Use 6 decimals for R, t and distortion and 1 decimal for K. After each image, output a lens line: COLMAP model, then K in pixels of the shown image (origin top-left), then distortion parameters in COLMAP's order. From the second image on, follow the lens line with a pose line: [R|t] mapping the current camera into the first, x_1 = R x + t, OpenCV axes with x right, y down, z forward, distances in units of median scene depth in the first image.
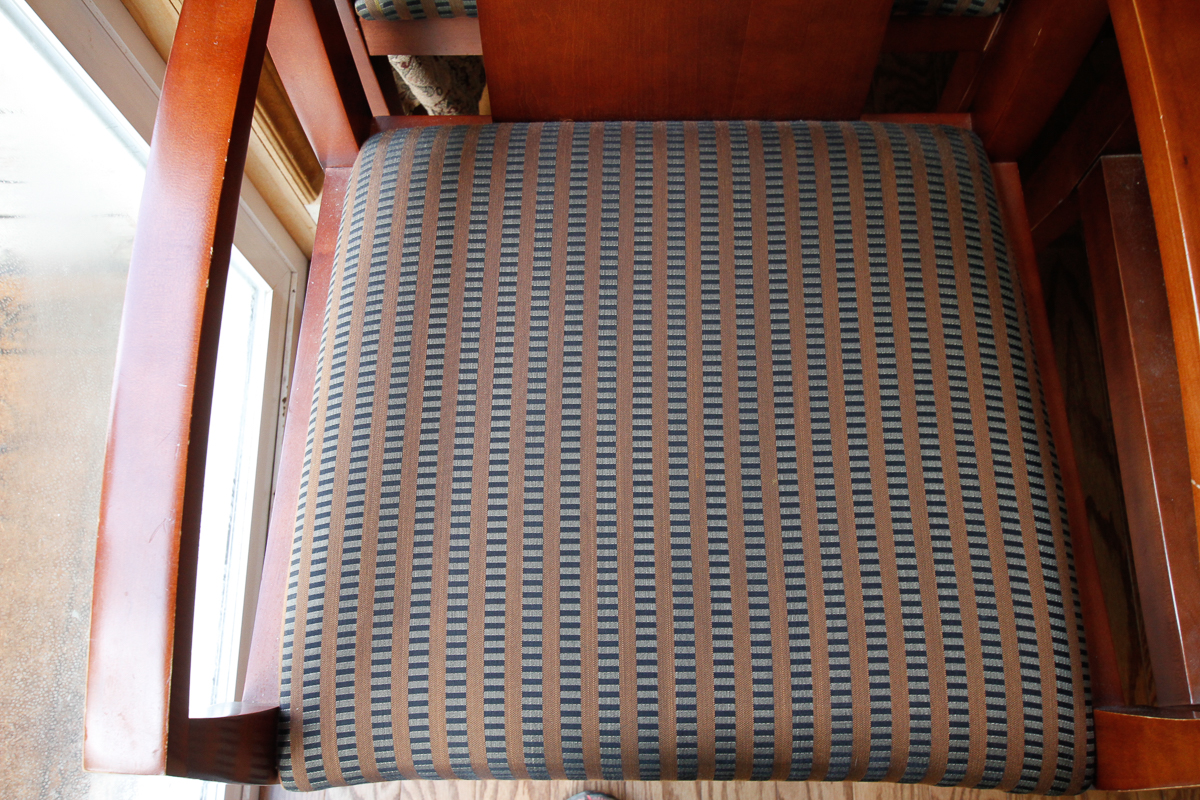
lens RADIAL K [[1012.6, 0, 596.1], [0, 1012.6, 399.7], [0, 0, 1]] dist [-0.014546, -0.006608]
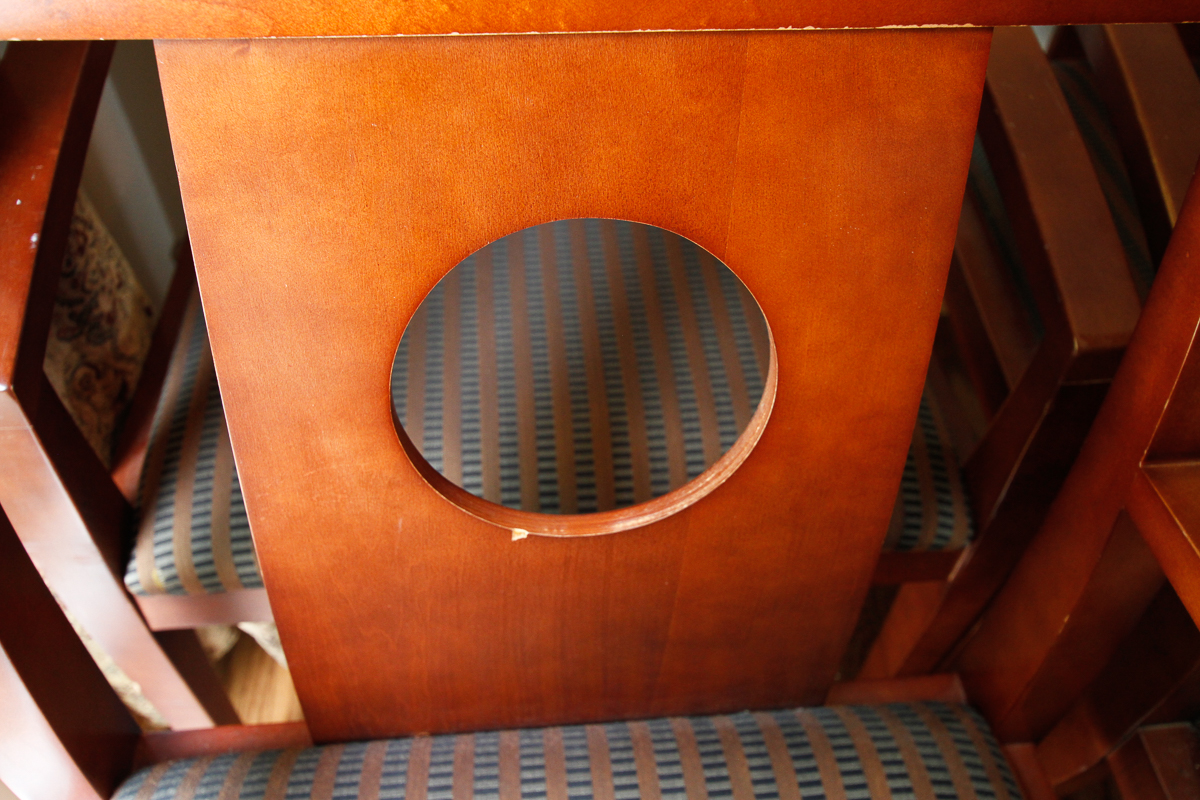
lens RADIAL K [[1012.6, 0, 602.1], [0, 1012.6, 400.8], [0, 0, 1]] dist [-0.014546, -0.006608]
pose [[0.991585, -0.035514, 0.124490, 0.017004], [0.079218, 0.927028, -0.366529, -0.230212], [-0.102389, 0.373307, 0.922040, 0.258175]]
